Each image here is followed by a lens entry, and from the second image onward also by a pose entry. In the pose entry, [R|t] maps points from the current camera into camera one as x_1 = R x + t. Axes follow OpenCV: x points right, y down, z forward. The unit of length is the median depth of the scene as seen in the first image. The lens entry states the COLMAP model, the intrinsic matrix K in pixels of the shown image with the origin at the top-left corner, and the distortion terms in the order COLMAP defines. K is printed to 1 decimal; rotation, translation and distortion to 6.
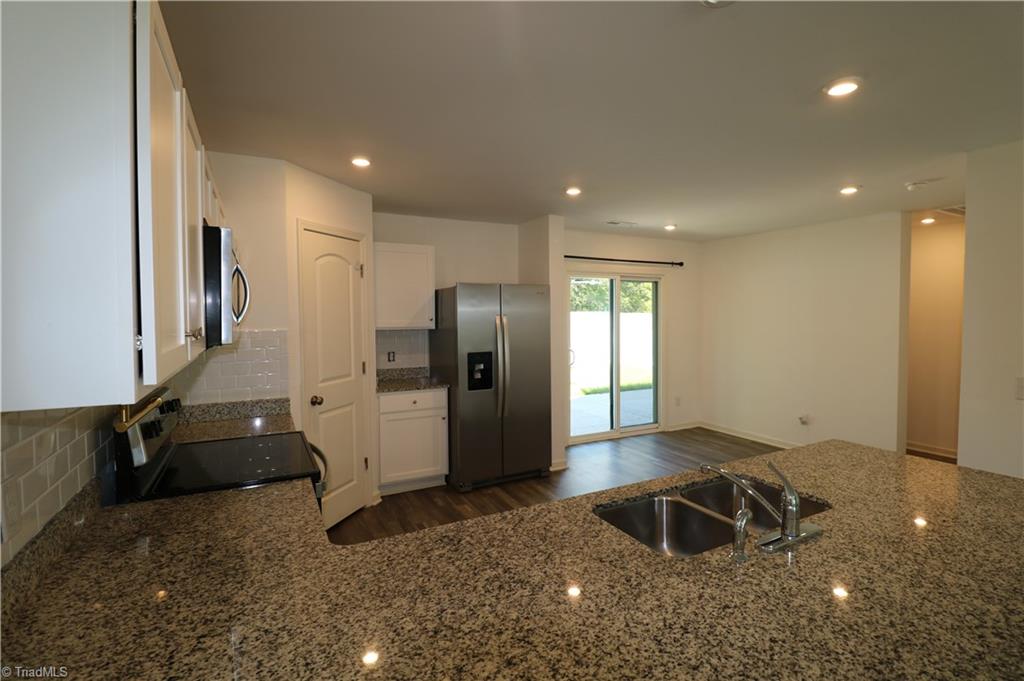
lens RADIAL K [[474.9, 0, 515.4], [0, 474.9, 324.2], [0, 0, 1]] dist [-0.018796, -0.001053]
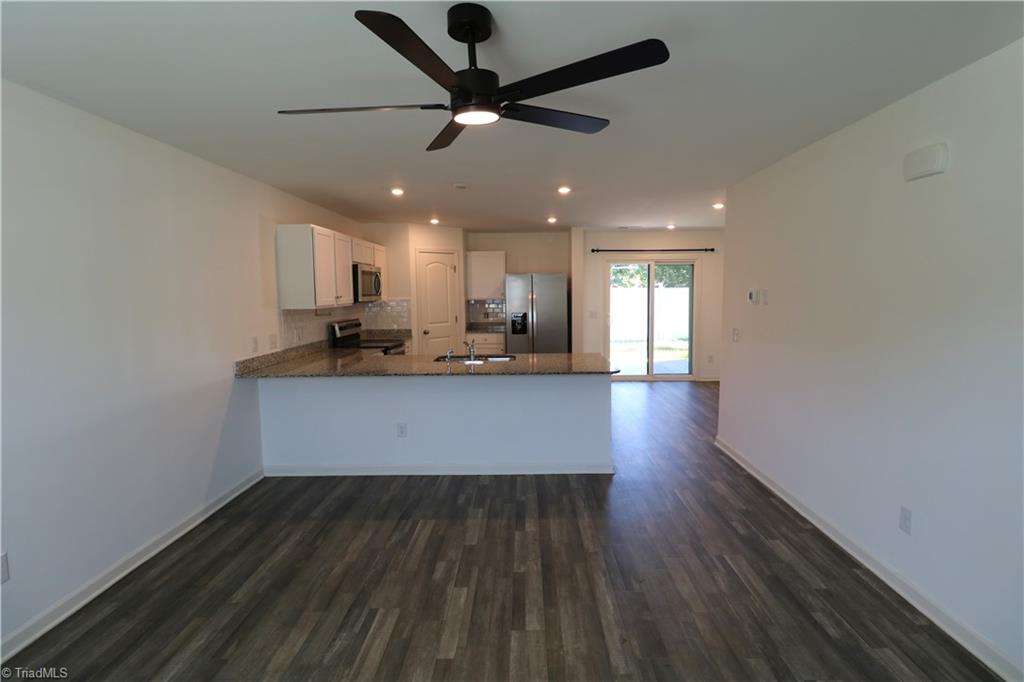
lens RADIAL K [[471.5, 0, 530.8], [0, 471.5, 328.3], [0, 0, 1]] dist [-0.014392, -0.001277]
pose [[0.893755, 0.031040, -0.447480, 0.662869], [-0.003110, 0.998008, 0.063016, 0.005751], [0.448544, -0.054929, 0.892071, -0.473180]]
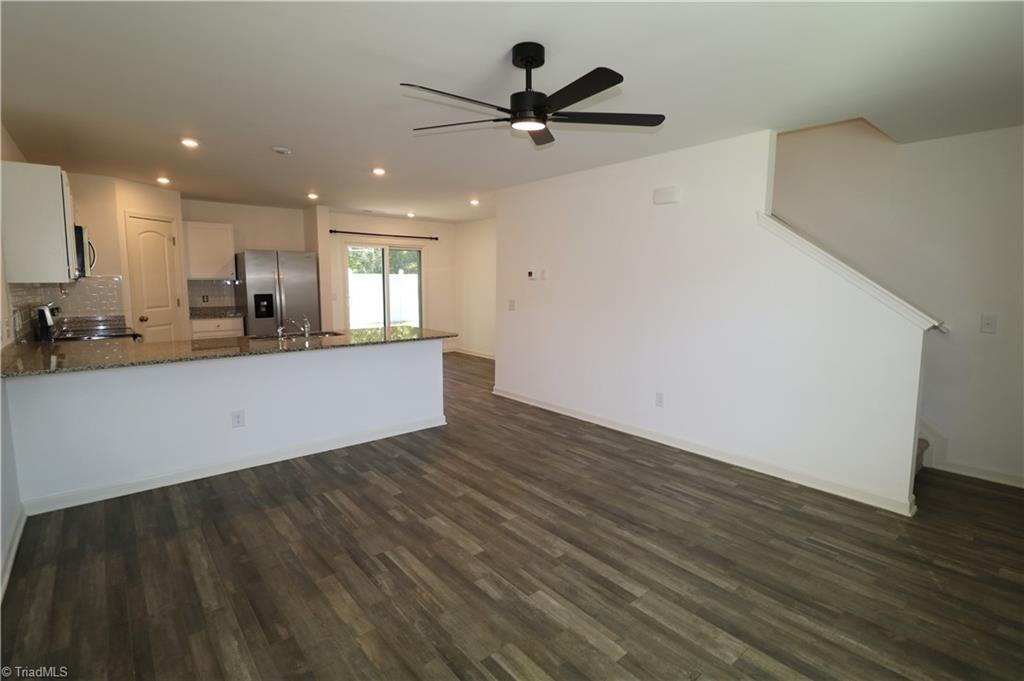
lens RADIAL K [[474.9, 0, 515.4], [0, 474.9, 324.2], [0, 0, 1]] dist [-0.018796, -0.001053]
pose [[0.972784, -0.013591, 0.231313, 0.336345], [-0.003297, 0.997366, 0.072465, 0.037793], [-0.231689, -0.071255, 0.970177, -0.649095]]
